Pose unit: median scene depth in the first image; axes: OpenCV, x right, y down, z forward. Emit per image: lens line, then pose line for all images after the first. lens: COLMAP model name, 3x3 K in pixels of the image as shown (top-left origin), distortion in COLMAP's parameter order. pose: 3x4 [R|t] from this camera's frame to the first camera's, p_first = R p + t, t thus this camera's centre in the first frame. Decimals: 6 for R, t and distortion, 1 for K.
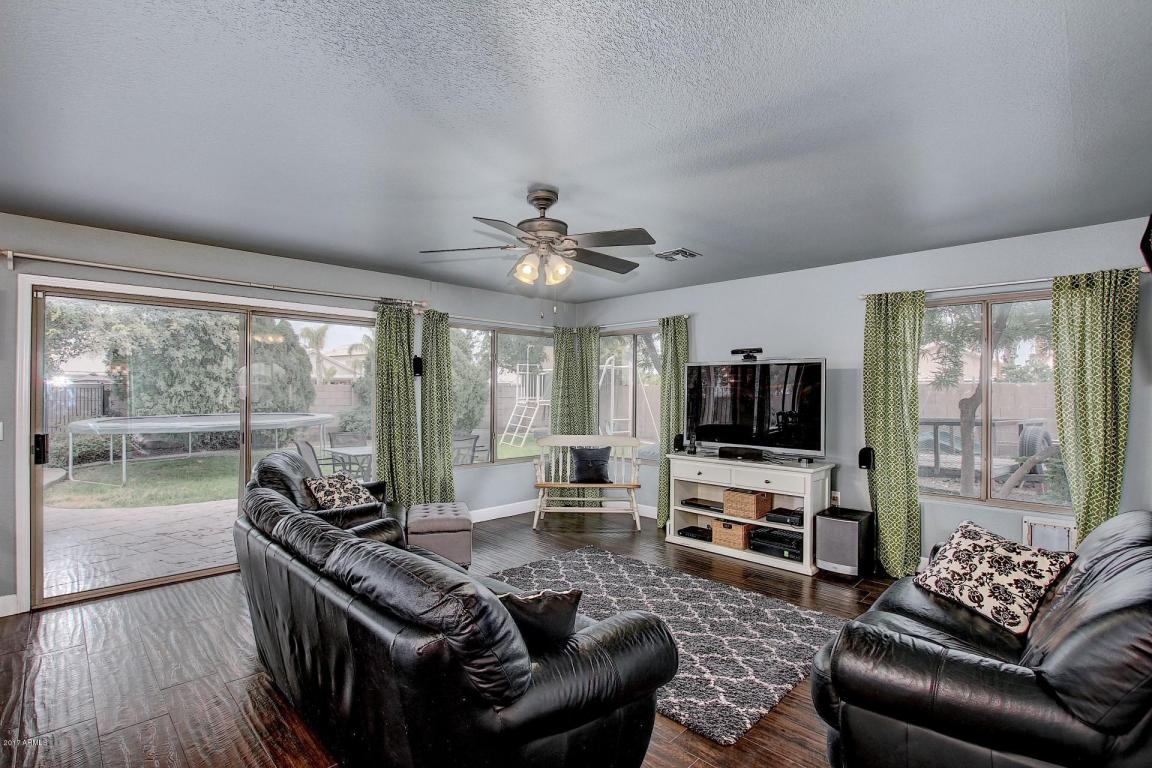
lens RADIAL K [[546.8, 0, 566.6], [0, 546.8, 387.2], [0, 0, 1]] dist [-0.024312, 0.002195]
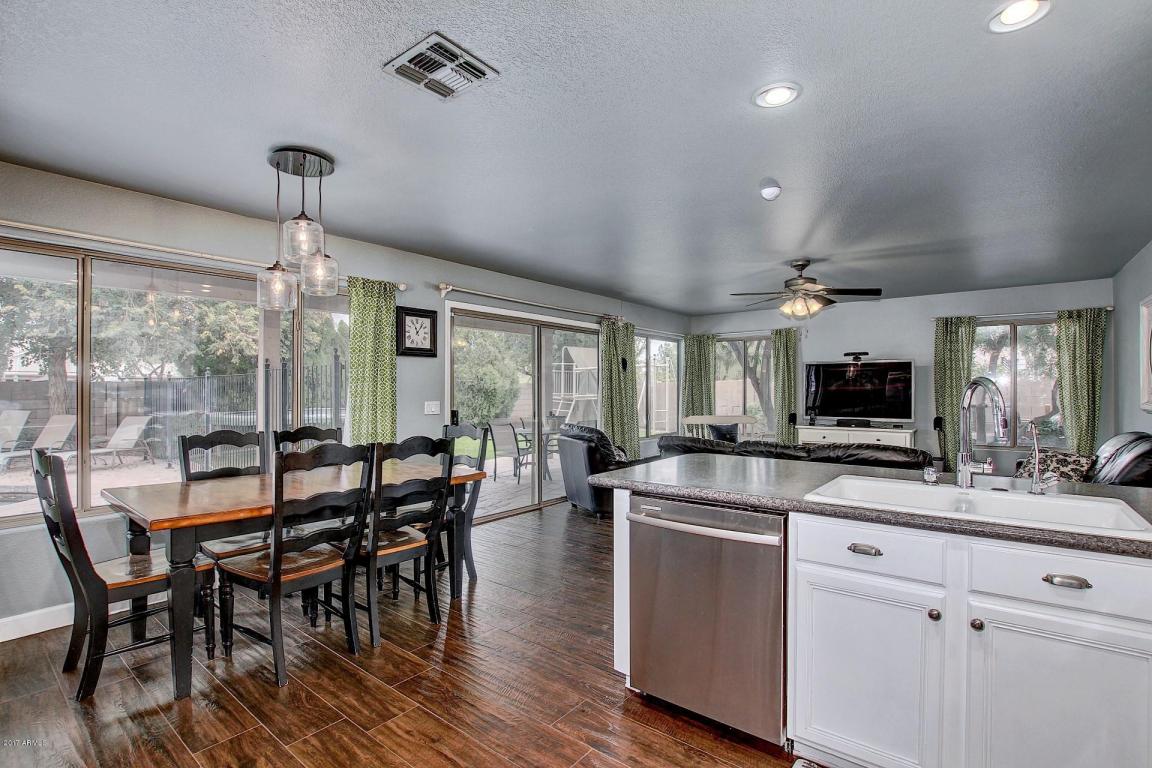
lens RADIAL K [[546.8, 0, 572.3], [0, 546.8, 387.1], [0, 0, 1]] dist [-0.024312, 0.002195]
pose [[0.994239, -0.003808, 0.107120, -0.639104], [0.003769, 0.999993, 0.000565, 0.021863], [-0.107121, -0.000158, 0.994246, -0.413639]]
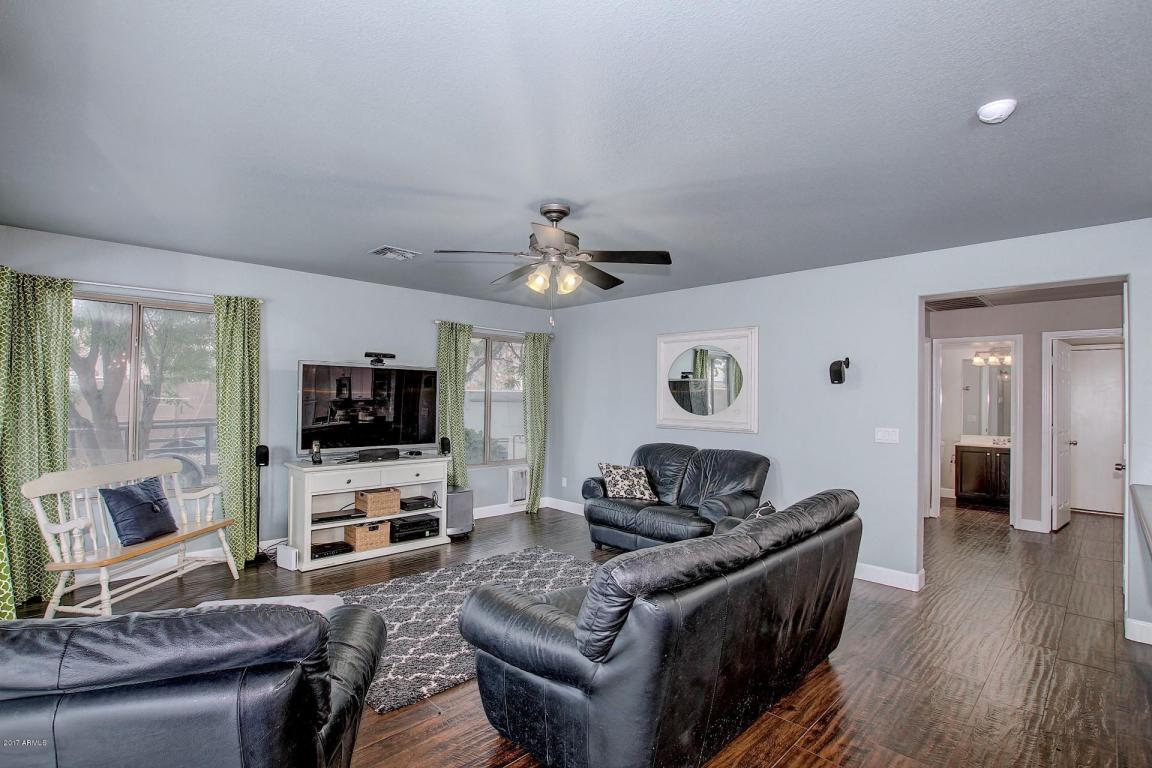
lens RADIAL K [[546.8, 0, 569.1], [0, 546.8, 394.7], [0, 0, 1]] dist [-0.024312, 0.002195]
pose [[0.011305, 0.004713, 0.999925, -0.751730], [-0.014186, 0.999889, -0.004552, 0.009133], [-0.999835, -0.014134, 0.011371, 0.674979]]
